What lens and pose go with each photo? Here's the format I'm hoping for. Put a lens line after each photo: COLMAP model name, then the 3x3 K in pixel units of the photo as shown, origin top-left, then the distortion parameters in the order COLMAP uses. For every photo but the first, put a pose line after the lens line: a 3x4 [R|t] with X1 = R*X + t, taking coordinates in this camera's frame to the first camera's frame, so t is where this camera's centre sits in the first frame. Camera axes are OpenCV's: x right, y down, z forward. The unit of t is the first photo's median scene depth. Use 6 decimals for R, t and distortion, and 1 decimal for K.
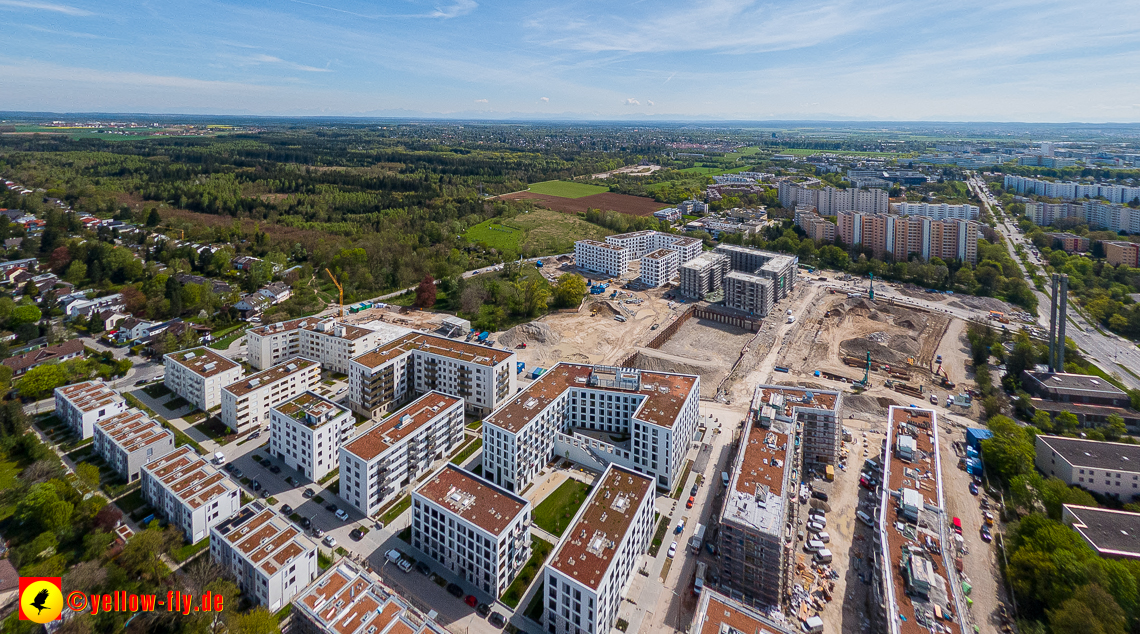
lens RADIAL K [[478.2, 0, 575.3], [0, 478.2, 147.5], [0, 0, 1]] dist [-0.004329, 0.000331]
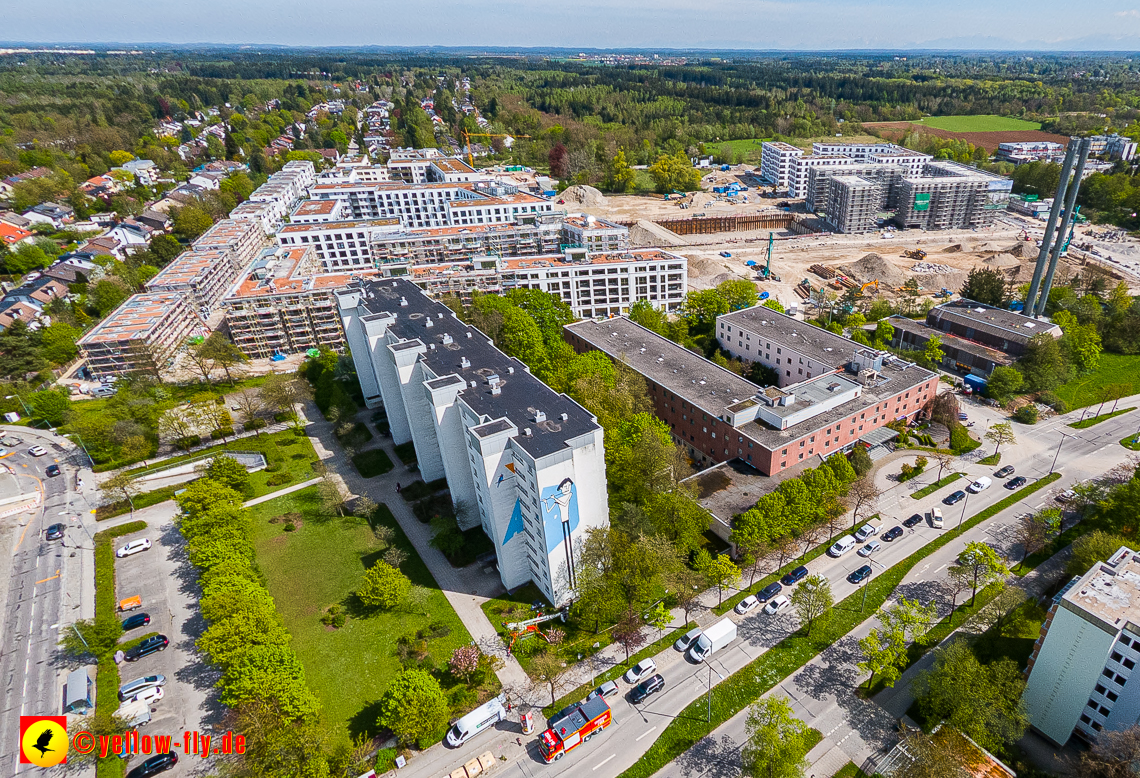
lens RADIAL K [[643.9, 0, 691.0], [0, 643.9, 443.6], [0, 0, 1]] dist [-0.003165, 0.003164]
pose [[0.751869, 0.338520, -0.565771, 0.817572], [-0.035680, 0.877757, 0.477776, 0.164550], [0.658346, -0.339038, 0.672037, 0.083451]]
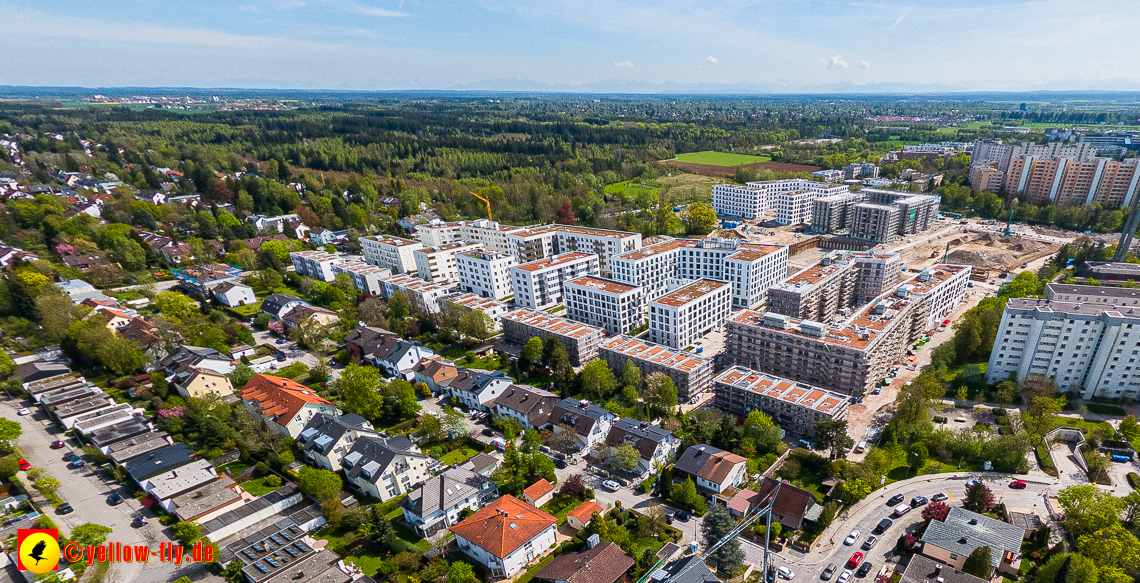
lens RADIAL K [[559.4, 0, 700.7], [0, 559.4, 459.7], [0, 0, 1]] dist [-0.001919, 0.000165]
pose [[0.996727, 0.038070, -0.071313, 0.094448], [0.002387, 0.867921, 0.496697, 0.145349], [0.080803, -0.495242, 0.864989, -0.306200]]
